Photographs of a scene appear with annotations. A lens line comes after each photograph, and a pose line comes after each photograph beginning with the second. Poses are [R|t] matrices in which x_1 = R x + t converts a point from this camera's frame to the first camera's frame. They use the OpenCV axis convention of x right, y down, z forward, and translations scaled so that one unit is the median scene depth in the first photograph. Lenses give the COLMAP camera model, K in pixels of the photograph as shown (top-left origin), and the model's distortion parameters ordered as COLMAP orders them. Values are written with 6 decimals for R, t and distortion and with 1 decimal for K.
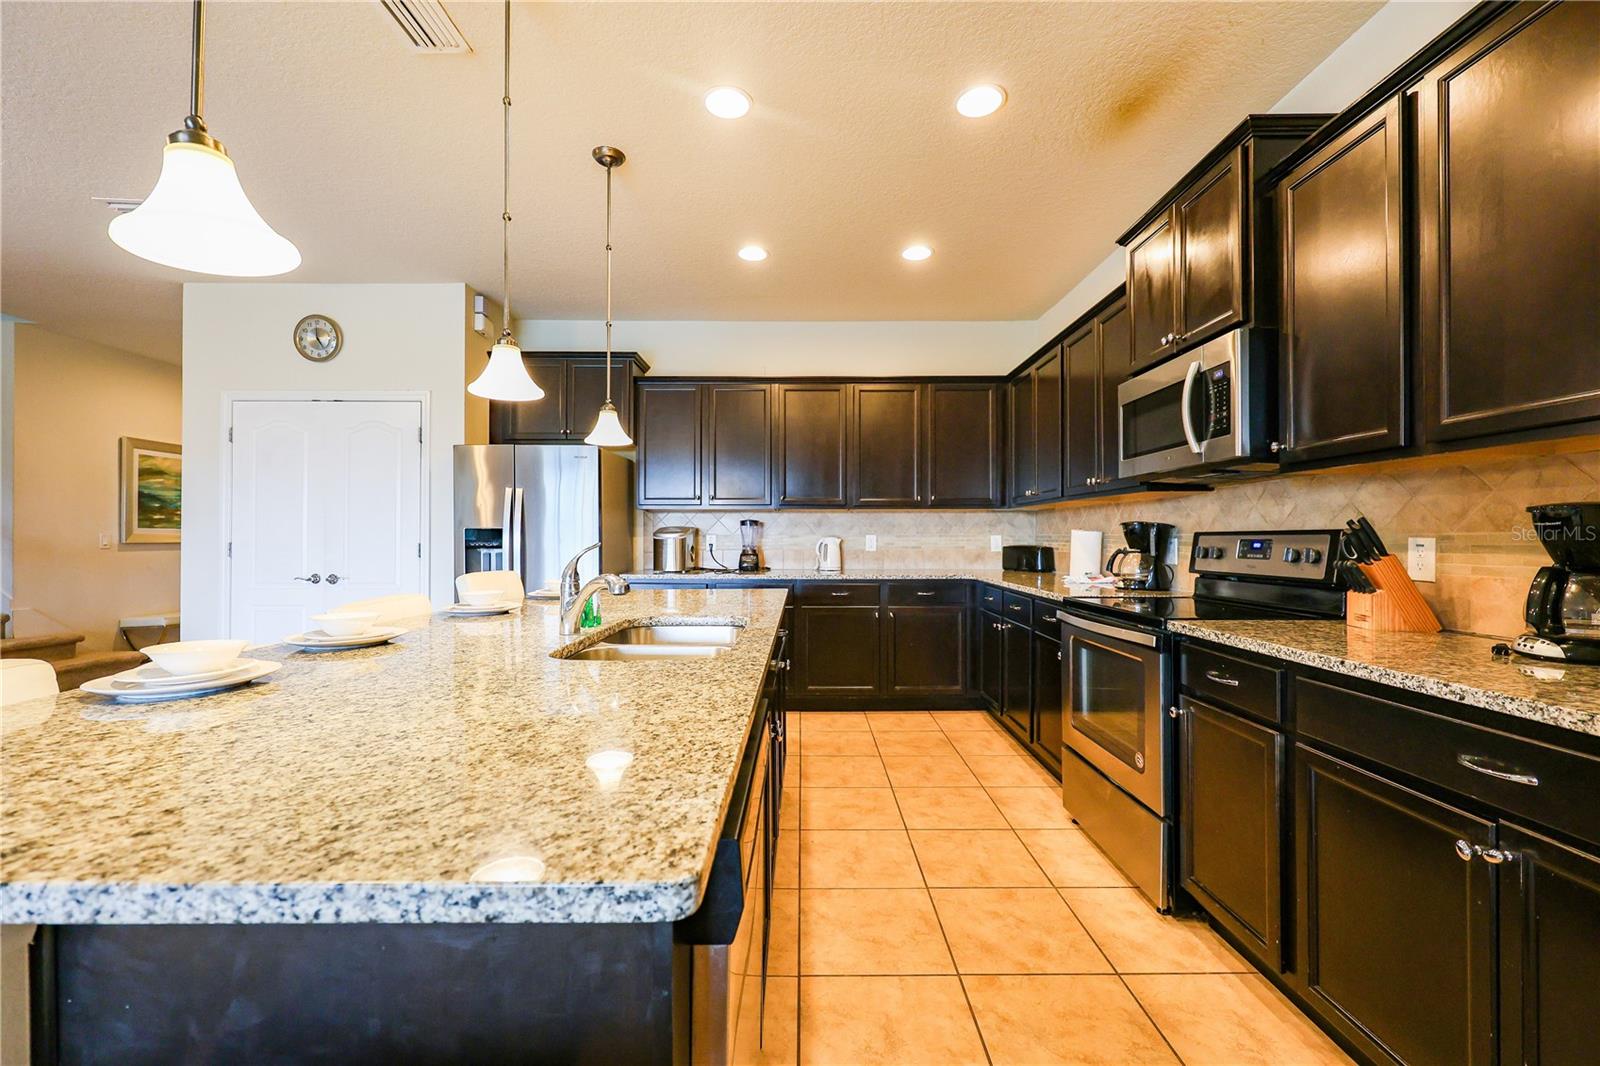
lens RADIAL K [[644.8, 0, 800.0], [0, 644.8, 533.0], [0, 0, 1]] dist [-0.000937, 0.000013]
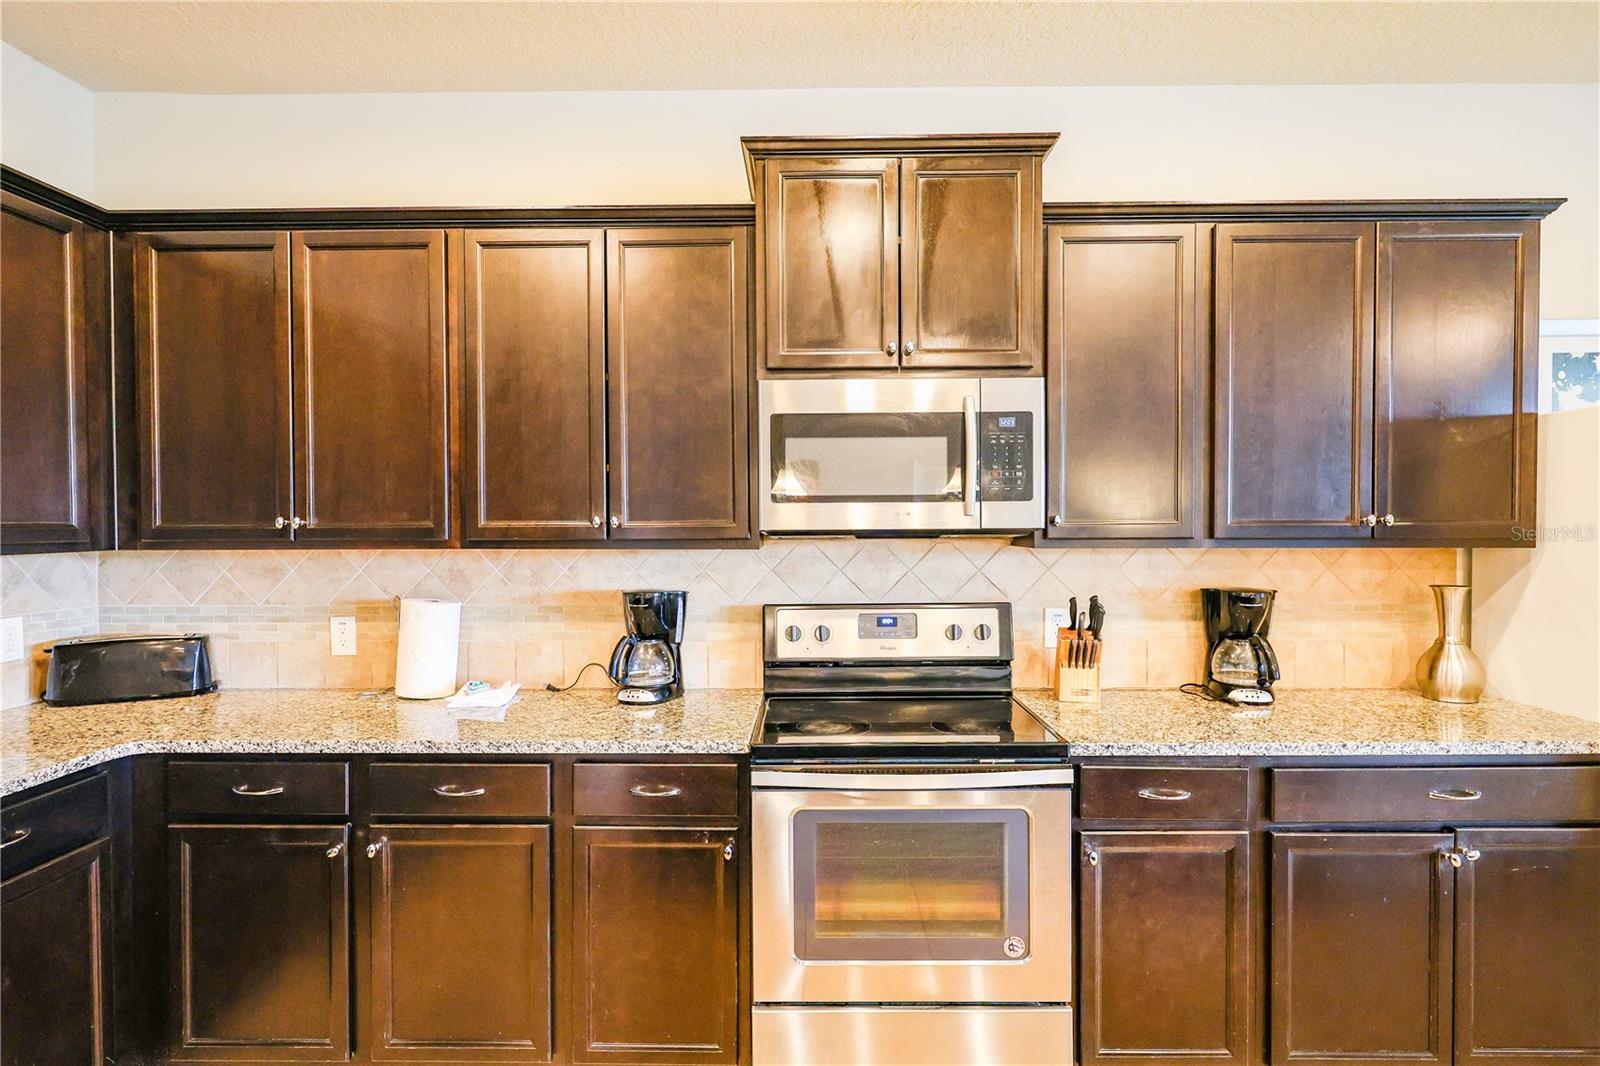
lens RADIAL K [[829.4, 0, 804.0], [0, 829.4, 537.0], [0, 0, 1]] dist [0.002004, -0.000404]
pose [[0.010698, -0.015479, 0.999823, -0.359980], [-0.001864, 0.999878, 0.015499, -0.108079], [-0.999941, -0.002030, 0.010668, 1.135517]]
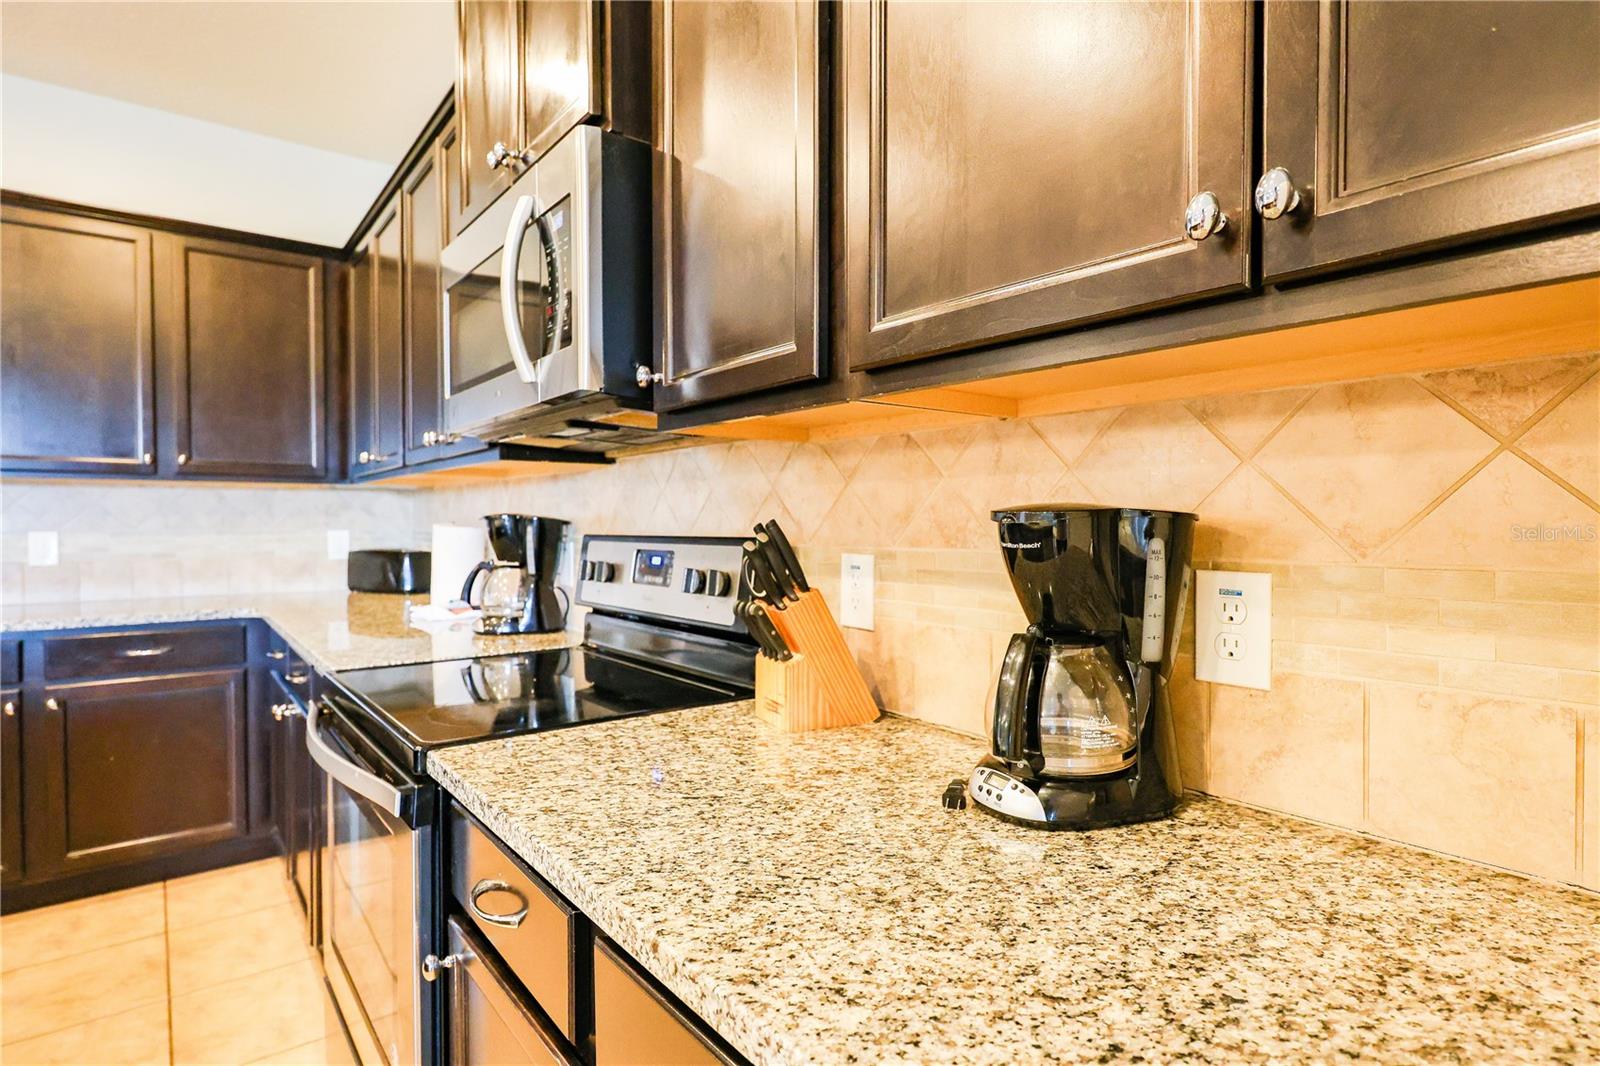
lens RADIAL K [[829.4, 0, 804.0], [0, 829.4, 537.0], [0, 0, 1]] dist [0.002004, -0.000404]
pose [[0.786539, -0.013081, 0.617402, 0.369300], [-0.002738, 0.999692, 0.024669, -0.021266], [-0.617535, -0.021093, 0.786261, 0.350168]]
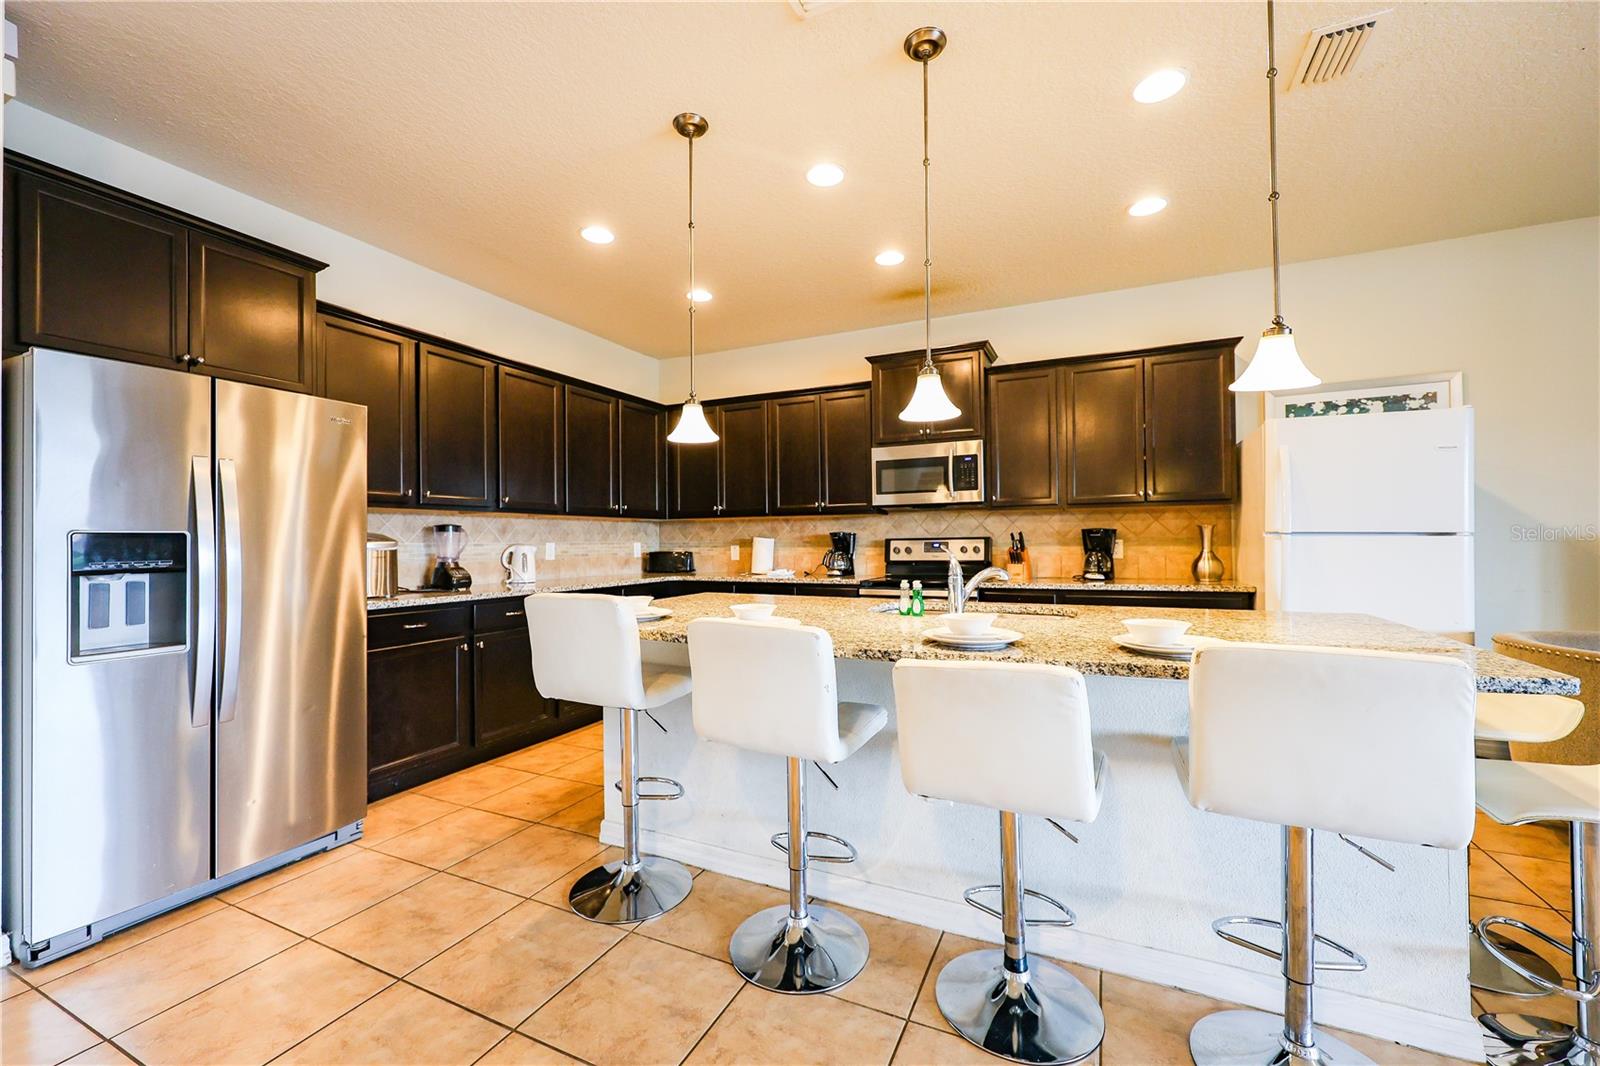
lens RADIAL K [[644.8, 0, 800.0], [0, 644.8, 533.0], [0, 0, 1]] dist [-0.000937, 0.000013]
pose [[0.420653, 0.007485, 0.907191, -1.257885], [0.004952, 0.999932, -0.010546, 0.000790], [-0.907208, 0.008929, 0.420588, 0.578182]]
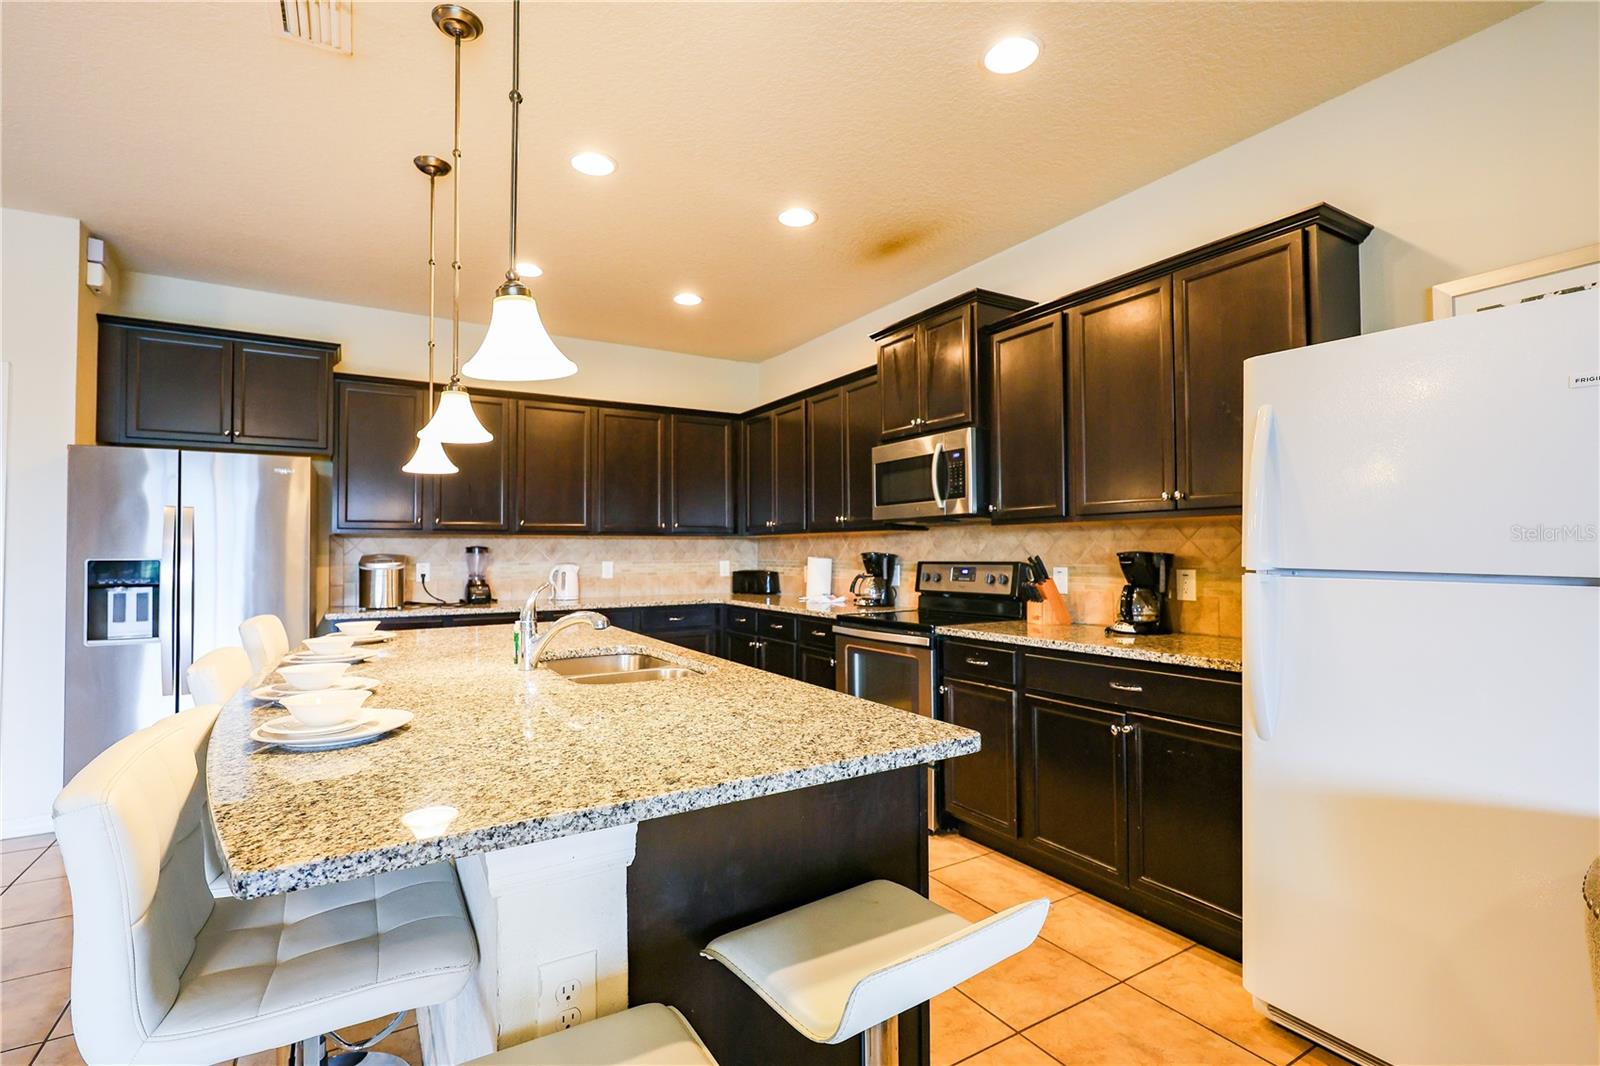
lens RADIAL K [[740.0, 0, 800.0], [0, 740.0, 533.0], [0, 0, 1]] dist [-0.001188, -0.000050]
pose [[0.854078, 0.009915, 0.520051, -0.472387], [0.001824, 0.999755, -0.022056, -0.032027], [-0.520142, 0.019785, 0.853851, -0.218051]]
